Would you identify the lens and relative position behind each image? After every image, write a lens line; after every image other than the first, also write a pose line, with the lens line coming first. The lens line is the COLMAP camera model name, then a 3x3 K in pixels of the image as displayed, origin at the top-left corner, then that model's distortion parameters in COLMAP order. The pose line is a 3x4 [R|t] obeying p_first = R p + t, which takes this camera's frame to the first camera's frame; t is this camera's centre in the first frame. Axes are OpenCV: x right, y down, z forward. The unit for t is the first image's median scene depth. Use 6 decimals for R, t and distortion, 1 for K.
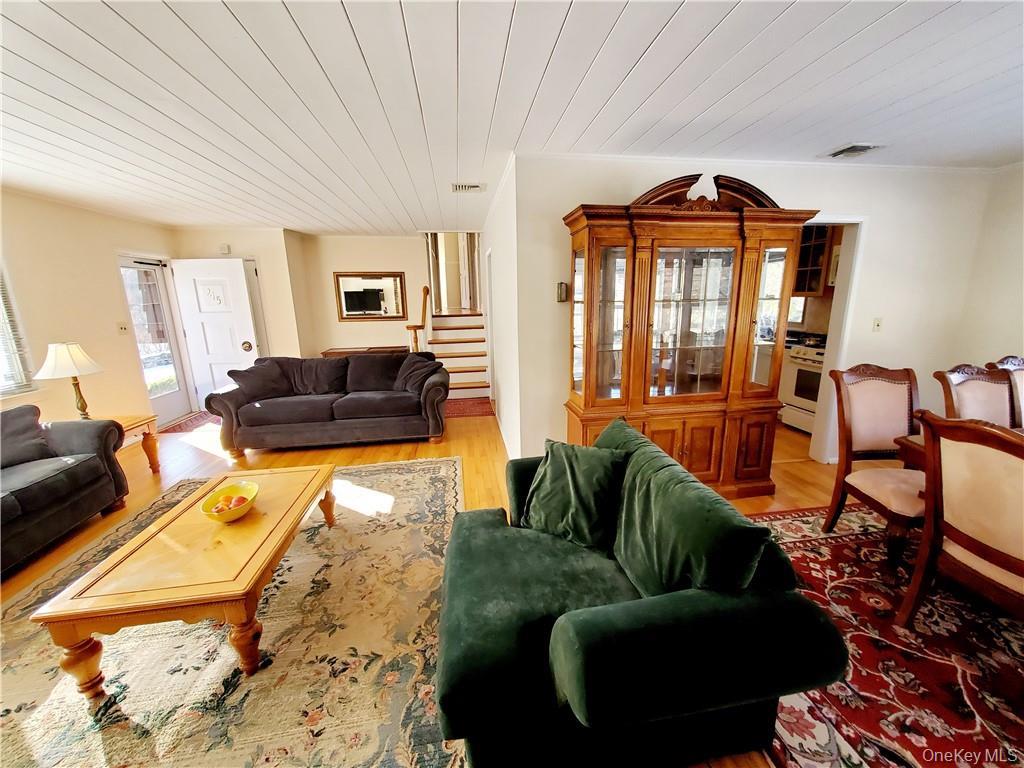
lens RADIAL K [[404.1, 0, 520.9], [0, 404.1, 389.8], [0, 0, 1]] dist [0.000051, -0.000005]
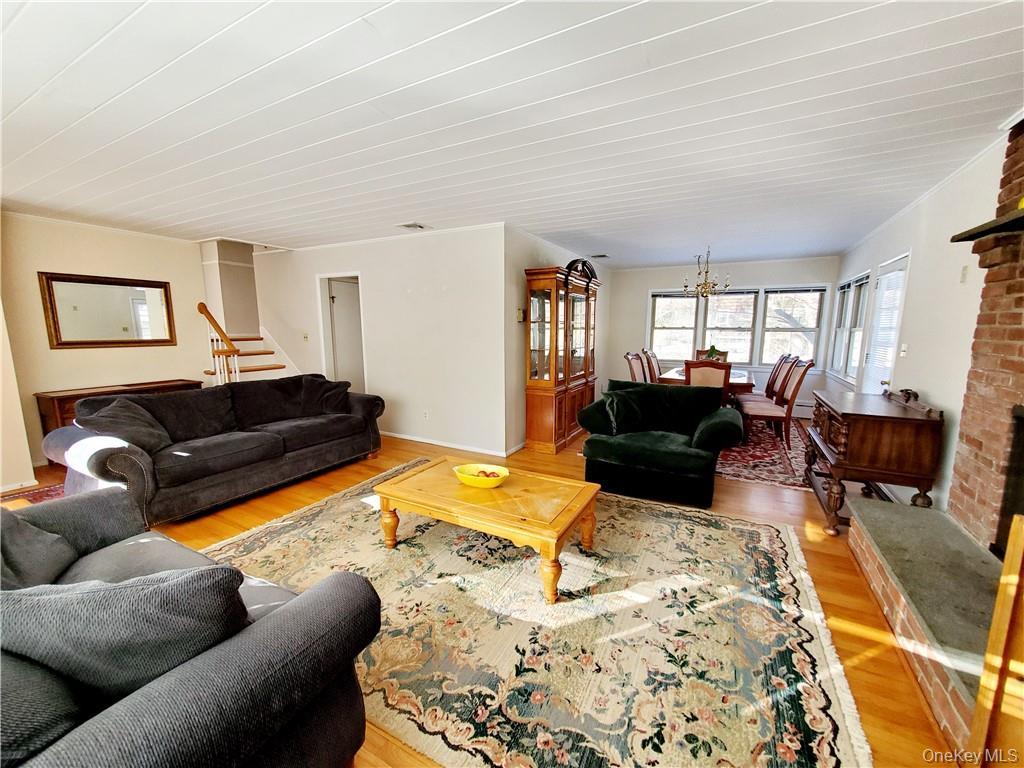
lens RADIAL K [[404.1, 0, 520.9], [0, 404.1, 389.8], [0, 0, 1]] dist [0.000051, -0.000005]
pose [[0.600323, -0.104402, 0.792914, -1.161981], [0.166032, 0.986112, 0.004135, 0.030087], [-0.782333, 0.129167, 0.609319, 0.106304]]
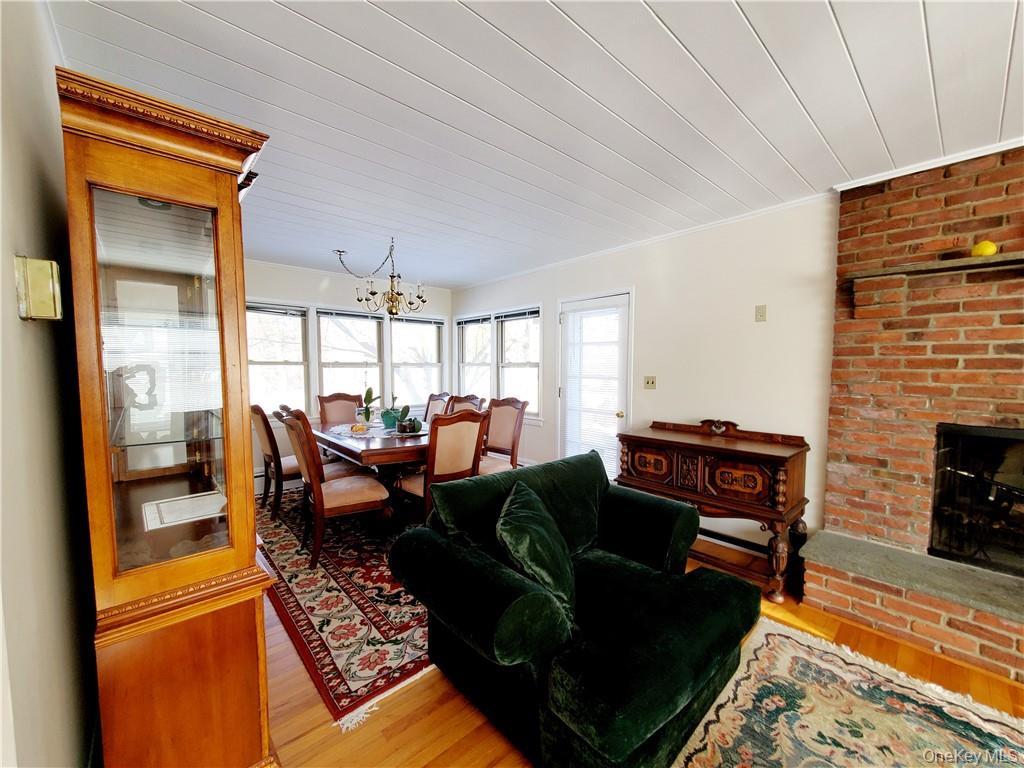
lens RADIAL K [[404.1, 0, 520.9], [0, 404.1, 389.8], [0, 0, 1]] dist [0.000051, -0.000005]
pose [[-0.549584, -0.032749, 0.834796, -0.365538], [0.194405, 0.966788, 0.165913, -0.150495], [-0.812505, 0.253472, -0.524965, 0.900946]]
